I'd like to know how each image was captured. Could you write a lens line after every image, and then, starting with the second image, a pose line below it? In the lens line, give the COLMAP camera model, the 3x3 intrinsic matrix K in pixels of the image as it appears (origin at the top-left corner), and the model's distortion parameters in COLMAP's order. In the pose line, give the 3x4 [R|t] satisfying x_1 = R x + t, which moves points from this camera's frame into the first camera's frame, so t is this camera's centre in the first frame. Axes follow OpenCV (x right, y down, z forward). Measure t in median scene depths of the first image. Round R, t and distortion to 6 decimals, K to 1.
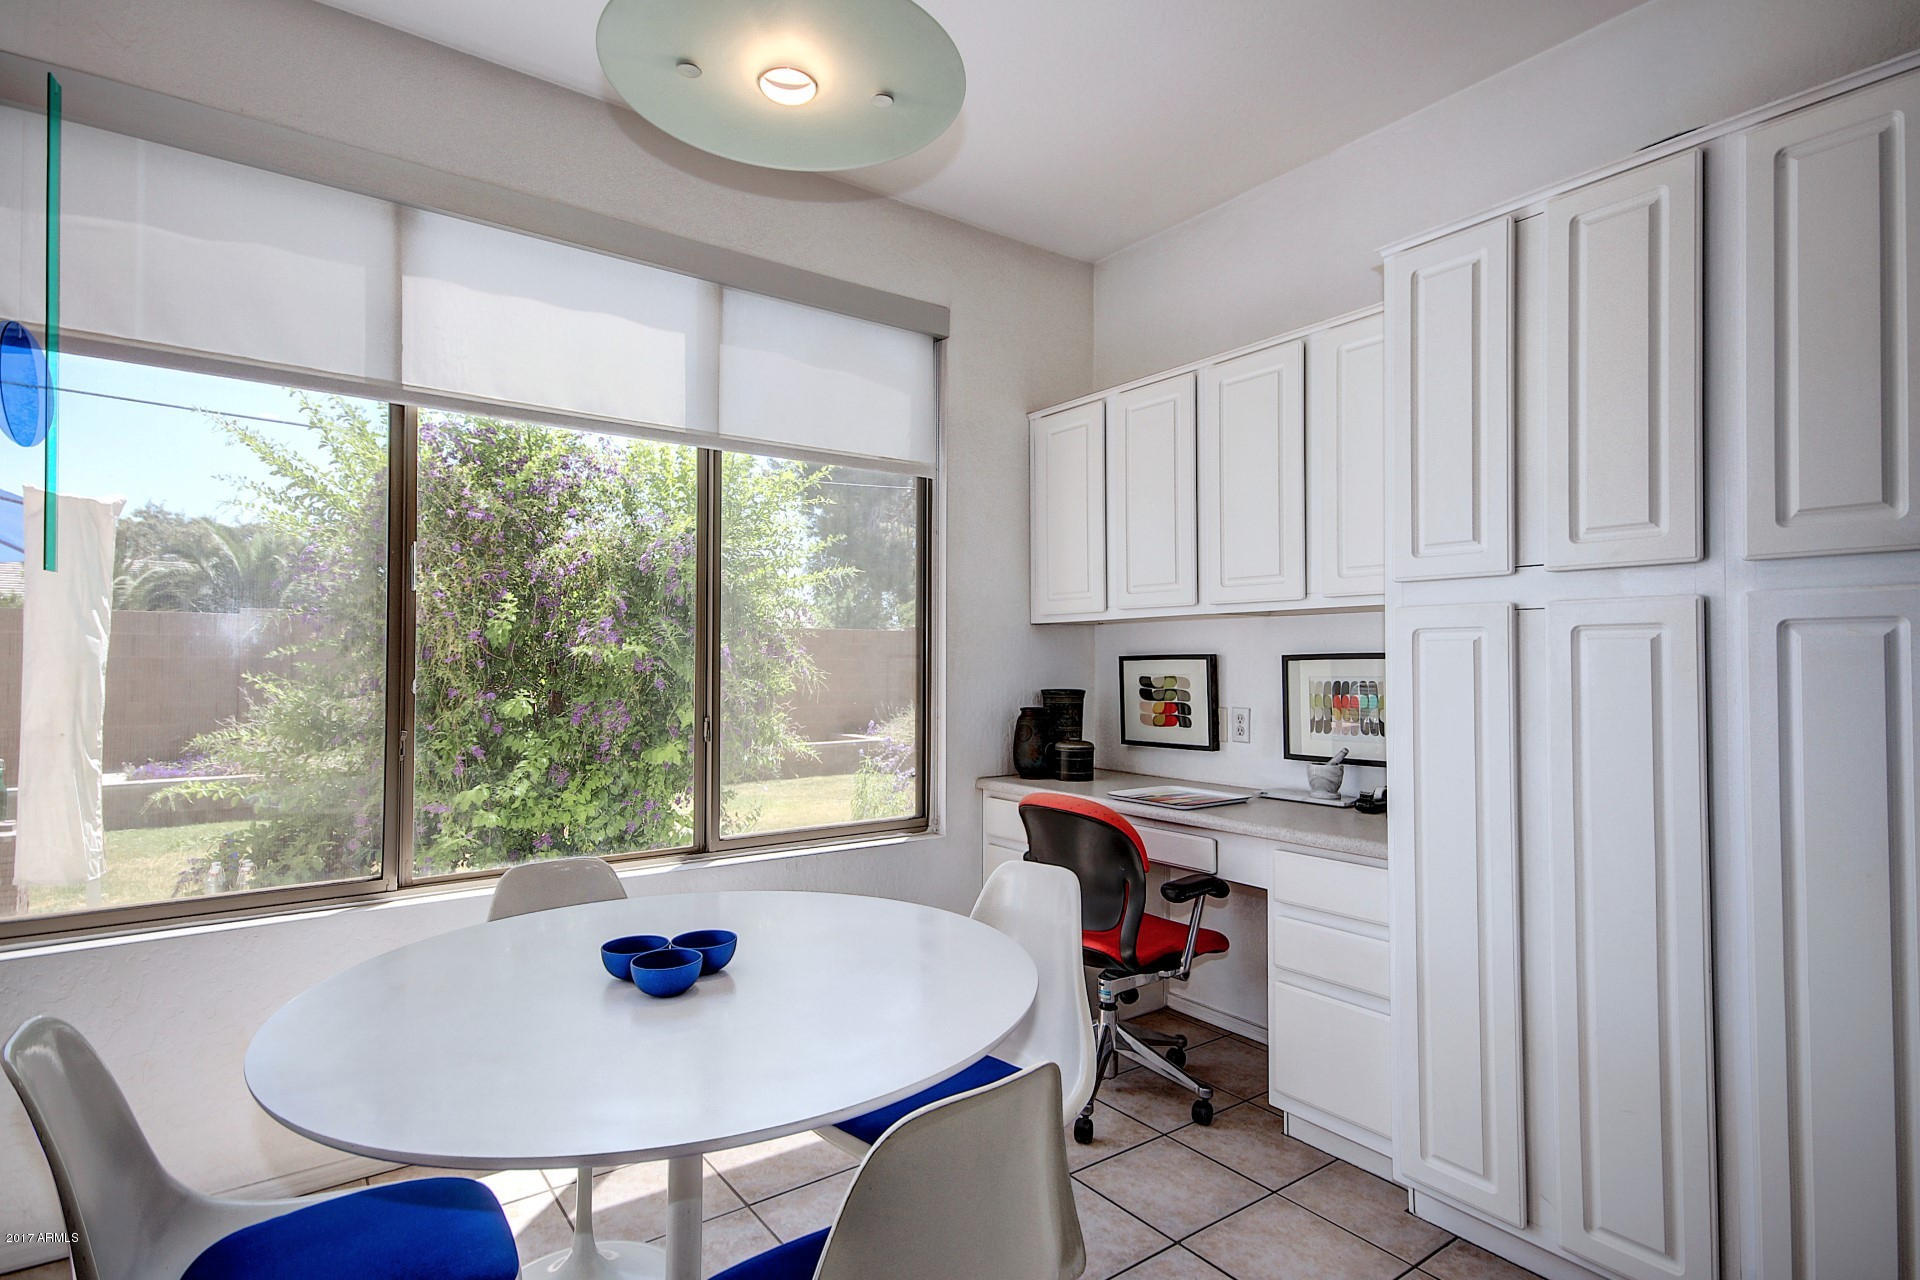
lens RADIAL K [[956.3, 0, 954.8], [0, 956.3, 646.9], [0, 0, 1]] dist [-0.000562, 0.000274]
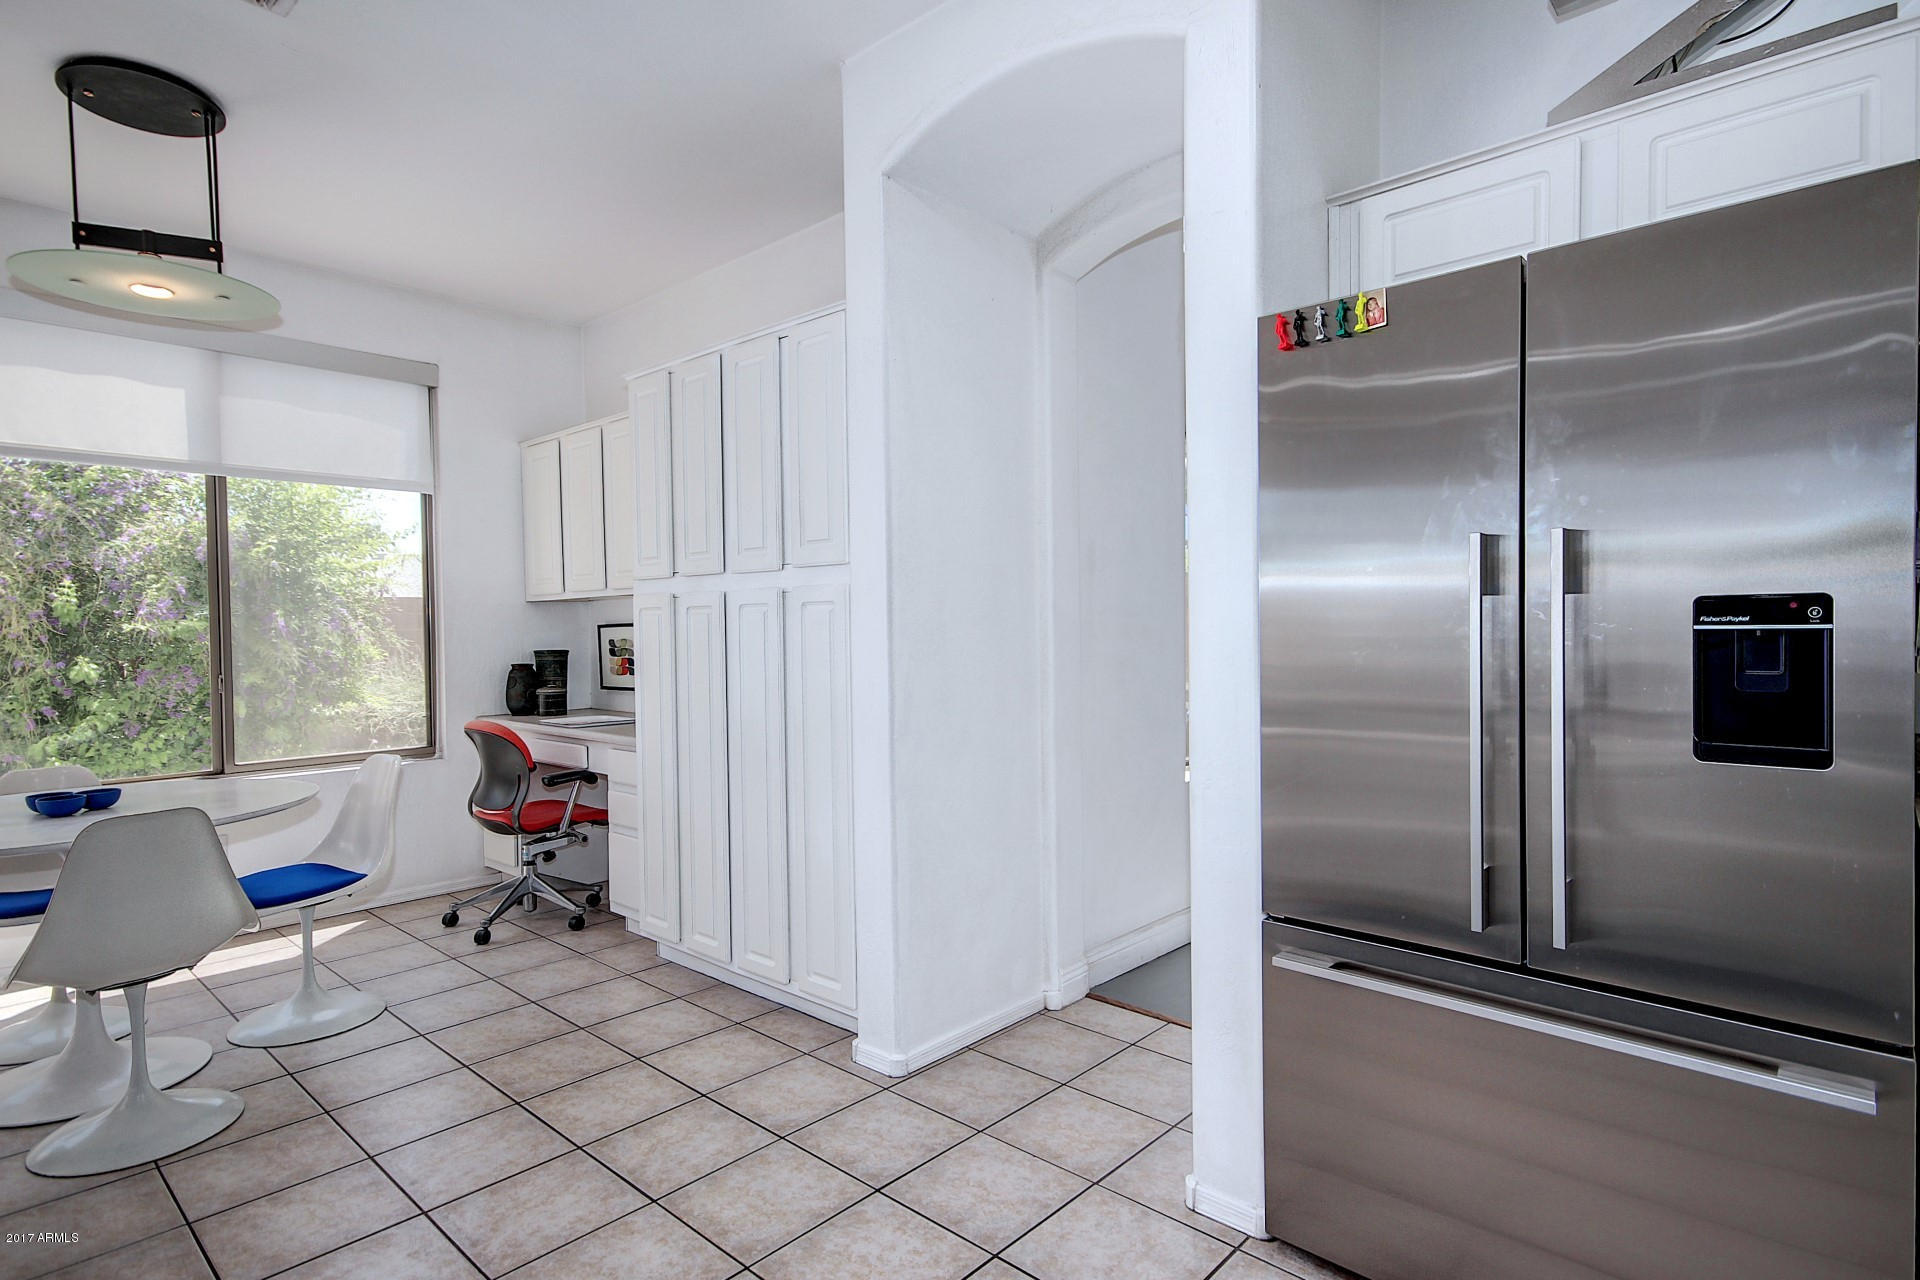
lens RADIAL K [[980.0, 0, 960.0], [0, 980.0, 640.0], [0, 0, 1]] dist [0.037842, -0.024094]
pose [[0.980627, -0.016547, 0.195186, 0.422067], [0.010694, 0.999462, 0.031001, -0.006868], [-0.195594, -0.028313, 0.980276, -0.495445]]
